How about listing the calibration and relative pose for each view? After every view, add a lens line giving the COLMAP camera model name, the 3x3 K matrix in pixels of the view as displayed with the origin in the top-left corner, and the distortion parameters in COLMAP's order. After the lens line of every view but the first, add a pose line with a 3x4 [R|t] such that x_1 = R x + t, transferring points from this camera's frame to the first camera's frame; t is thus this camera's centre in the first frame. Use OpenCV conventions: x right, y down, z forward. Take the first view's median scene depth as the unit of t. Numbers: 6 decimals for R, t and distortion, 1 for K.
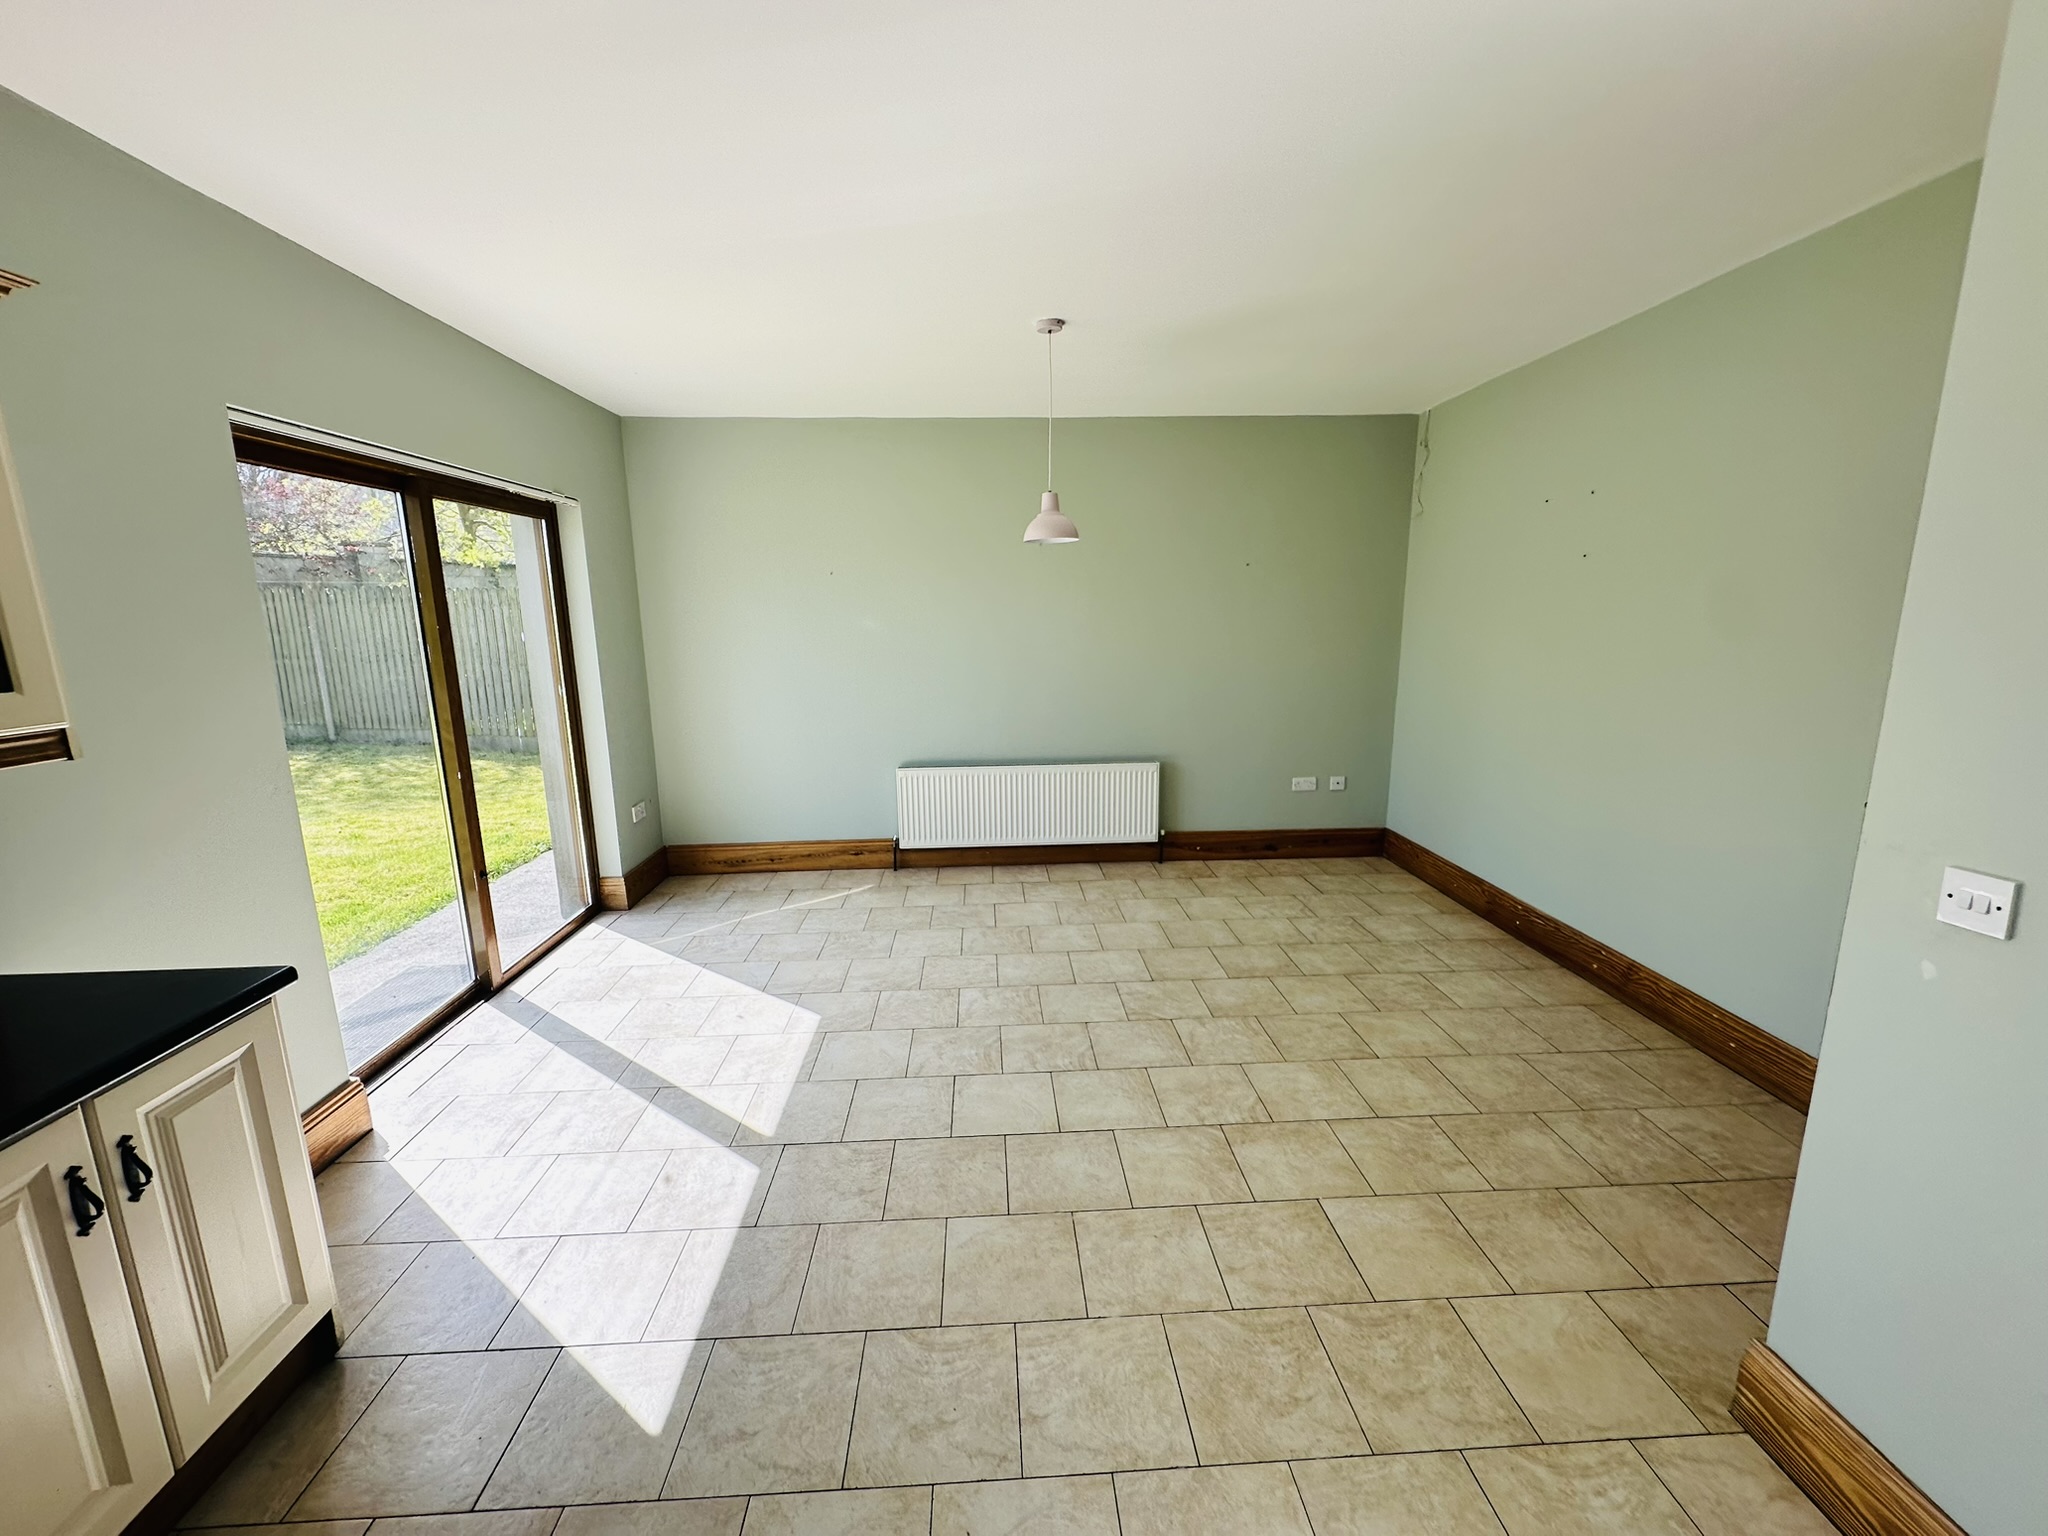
lens RADIAL K [[818.3, 0, 1020.3], [0, 818.3, 764.4], [0, 0, 1]] dist [0.013558, 0.000316]
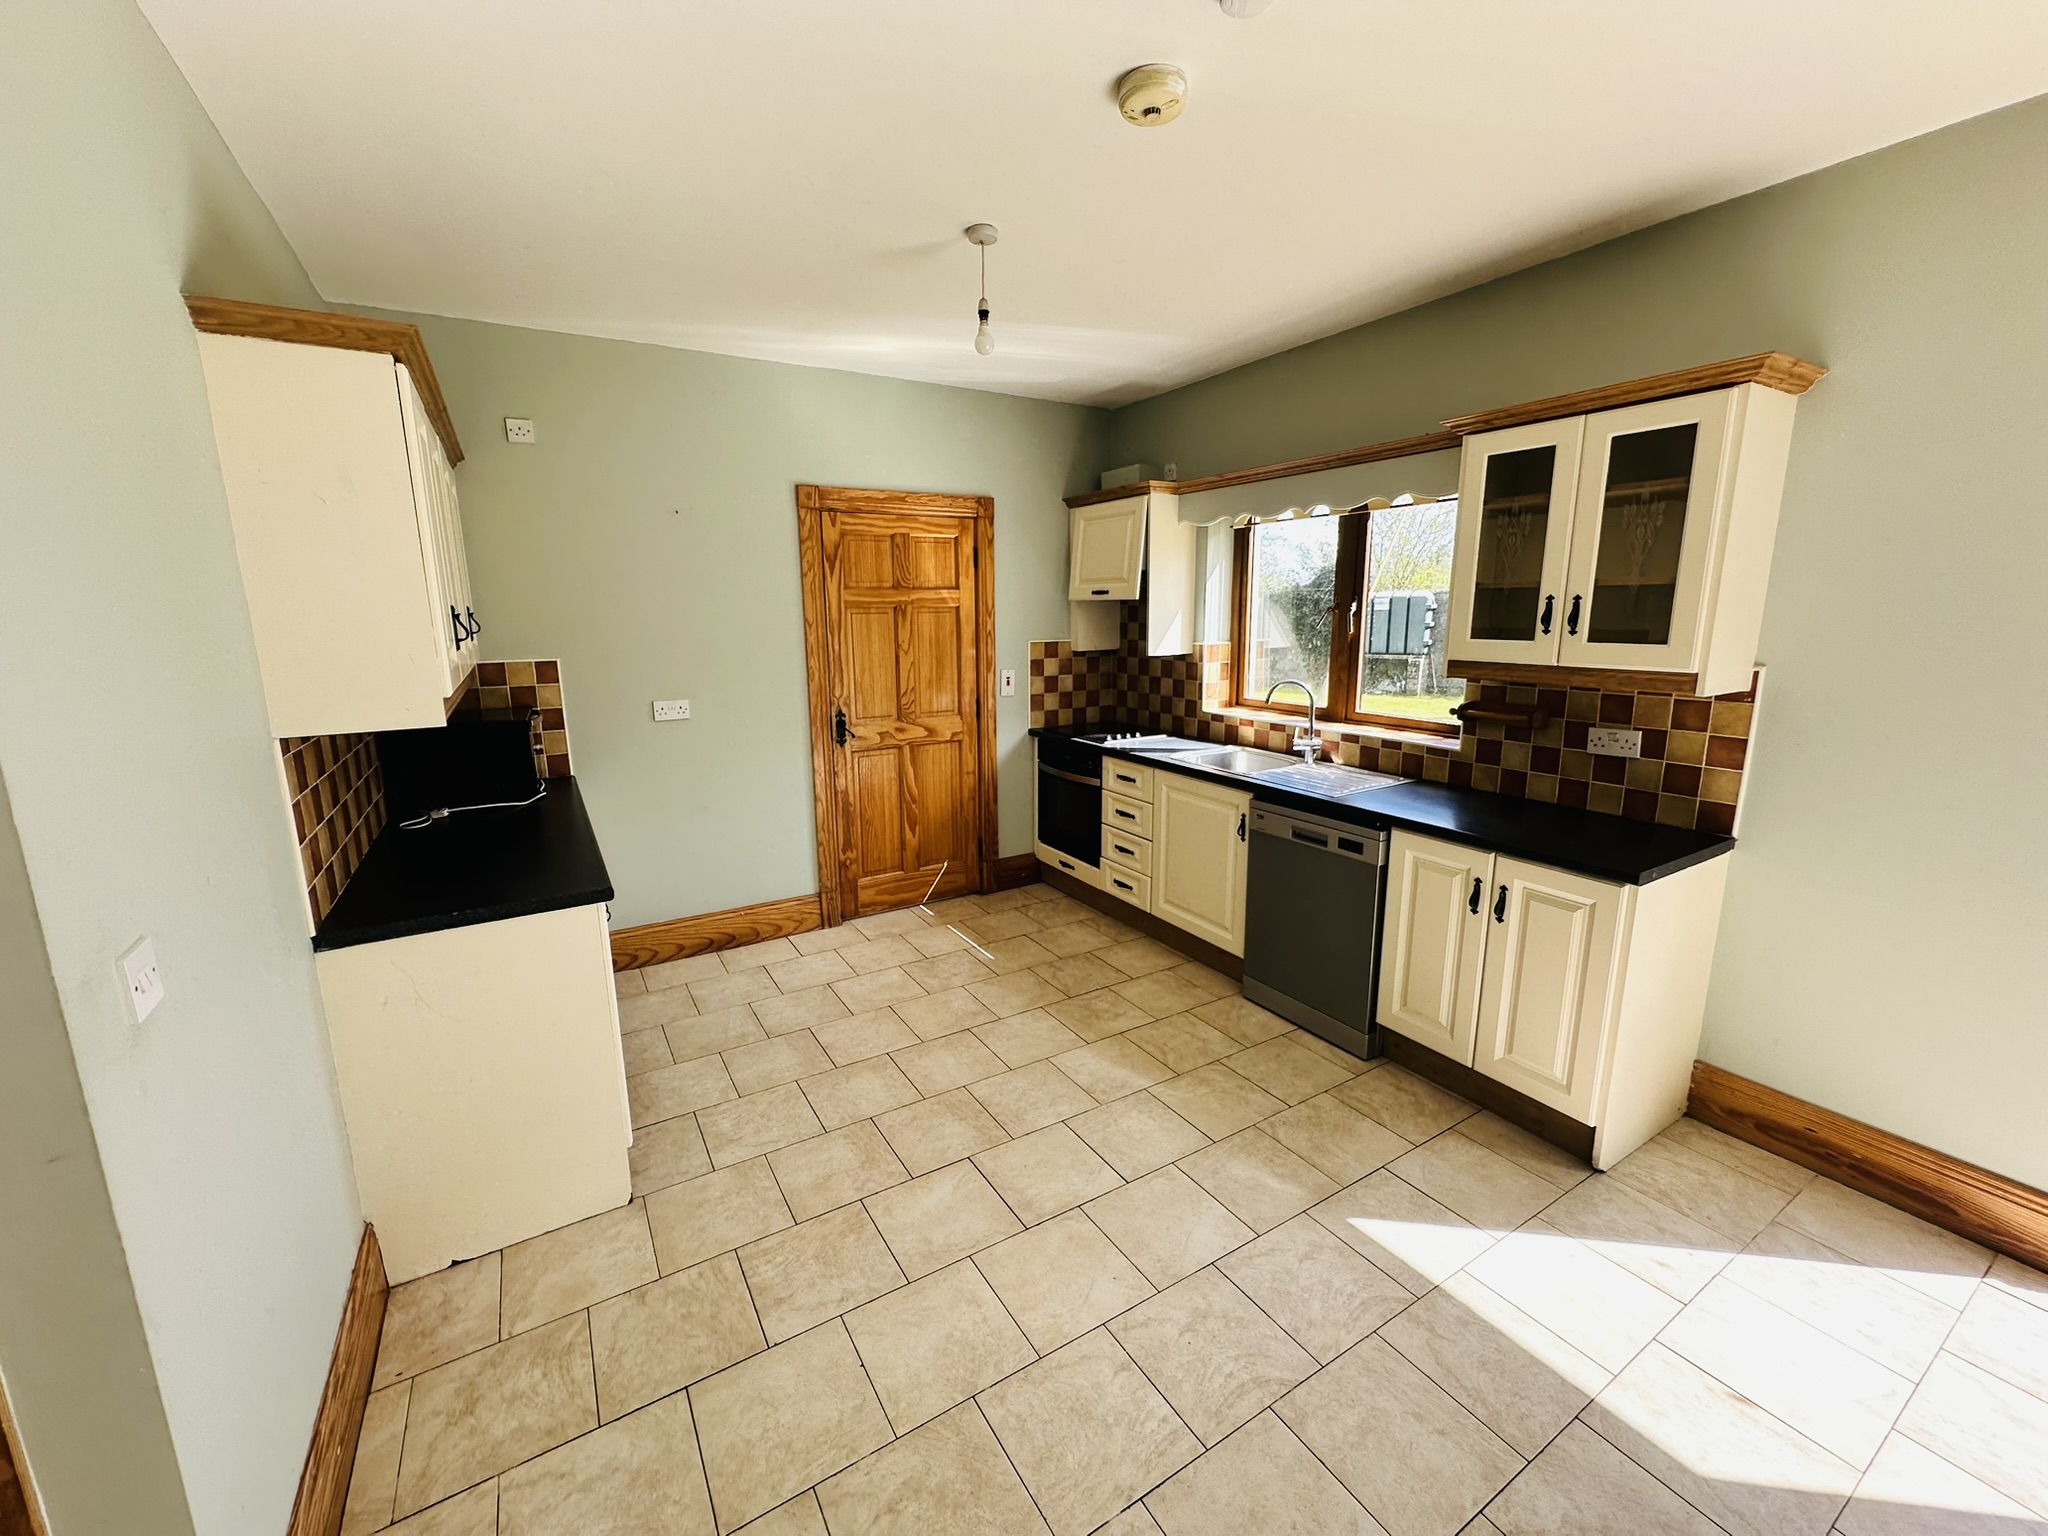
lens RADIAL K [[818.3, 0, 1021.7], [0, 818.3, 766.9], [0, 0, 1]] dist [0.013558, 0.000316]
pose [[-0.878087, 0.116890, -0.464004, 0.537543], [-0.068023, 0.929362, 0.362849, -0.308979], [0.473641, 0.350177, -0.808109, 1.528527]]
